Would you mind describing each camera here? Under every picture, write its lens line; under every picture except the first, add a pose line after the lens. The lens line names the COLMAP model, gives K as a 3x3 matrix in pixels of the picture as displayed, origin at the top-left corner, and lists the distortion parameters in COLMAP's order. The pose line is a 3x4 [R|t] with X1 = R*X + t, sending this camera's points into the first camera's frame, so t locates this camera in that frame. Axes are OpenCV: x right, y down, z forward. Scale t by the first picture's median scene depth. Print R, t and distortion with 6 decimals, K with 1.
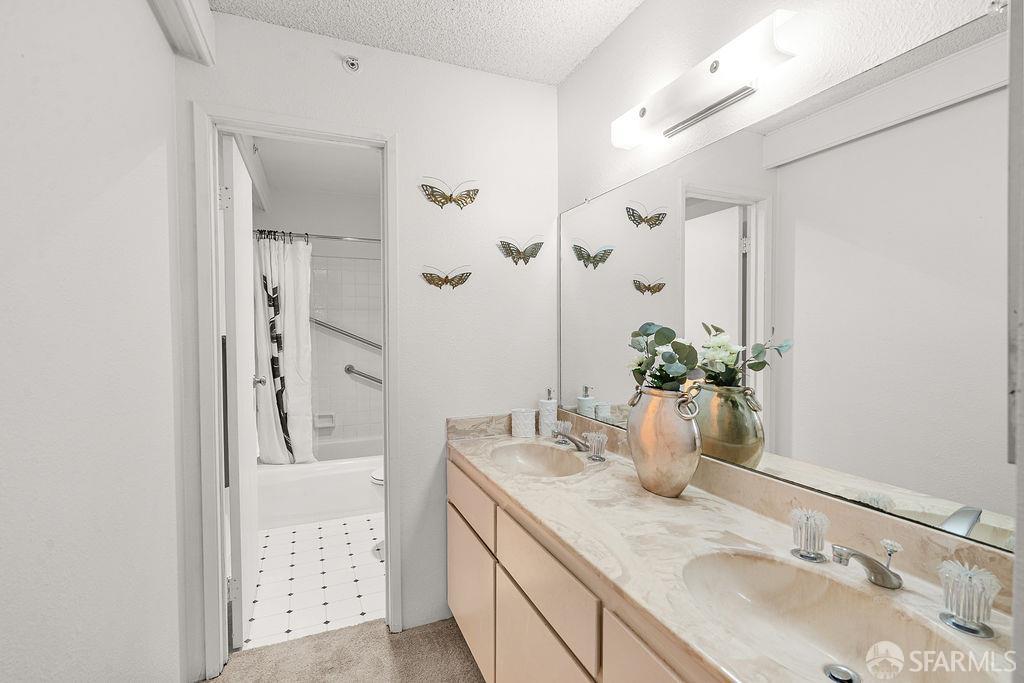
lens RADIAL K [[431.1, 0, 502.0], [0, 431.1, 340.6], [0, 0, 1]] dist [-0.003687, -0.000222]
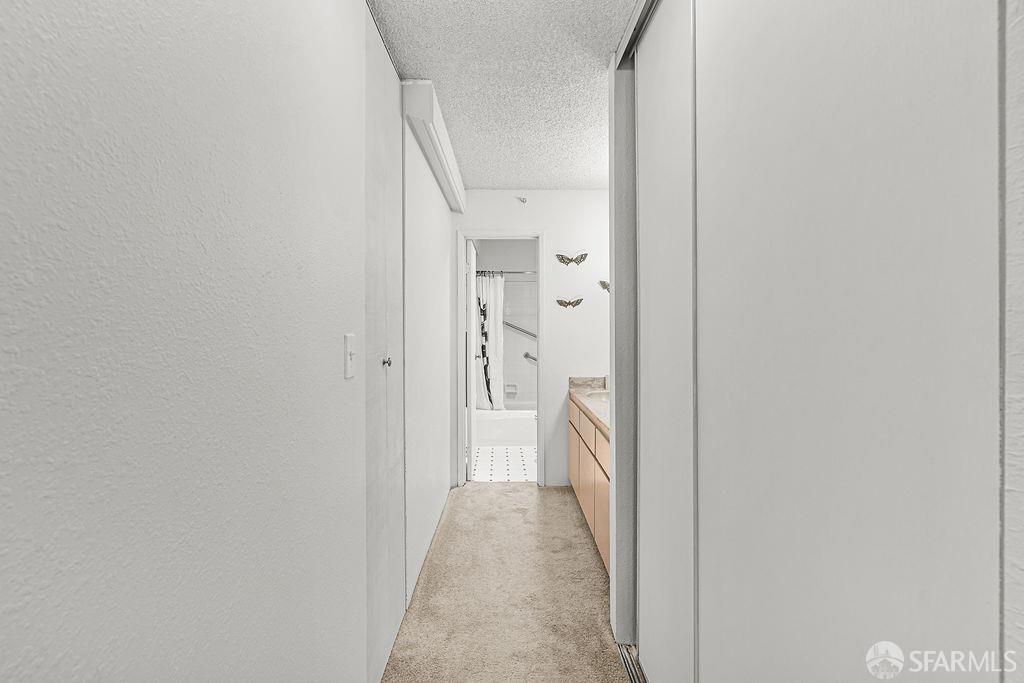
lens RADIAL K [[469.0, 0, 514.9], [0, 469.0, 344.2], [0, 0, 1]] dist [-0.003816, 0.000651]
pose [[0.924152, 0.015317, -0.381719, 0.414109], [-0.011589, 0.999860, 0.012065, 0.015803], [0.381850, -0.006726, 0.924200, -0.937683]]
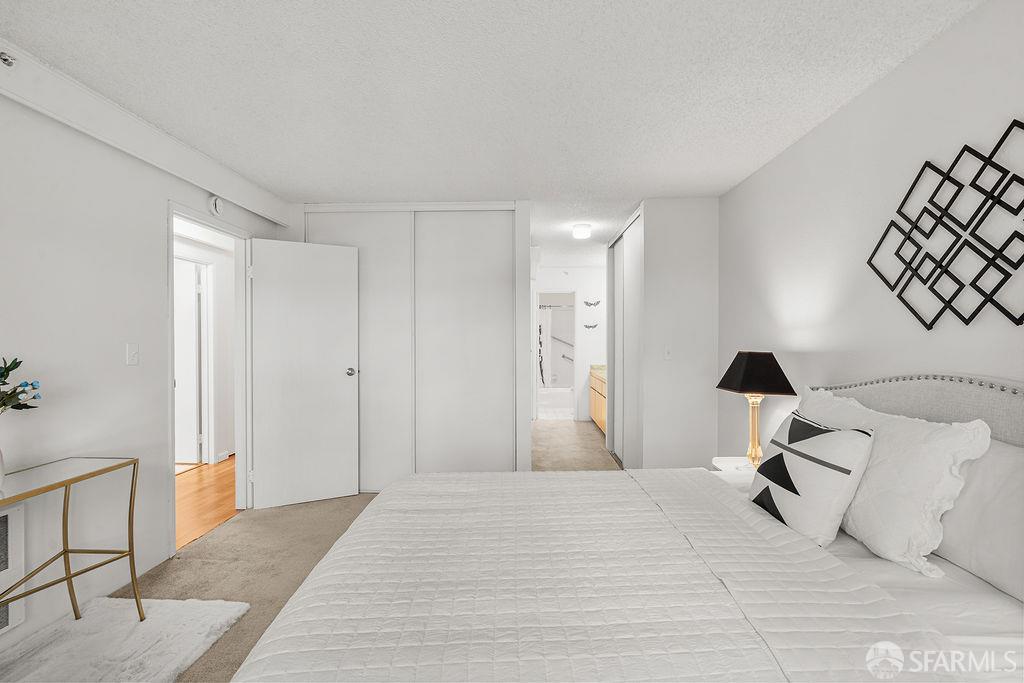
lens RADIAL K [[469.0, 0, 514.9], [0, 469.0, 344.2], [0, 0, 1]] dist [-0.003816, 0.000651]
pose [[0.908050, 0.011267, -0.418710, 0.907675], [-0.018457, 0.999743, -0.013126, 0.070461], [0.418455, 0.019648, 0.908025, -2.738952]]
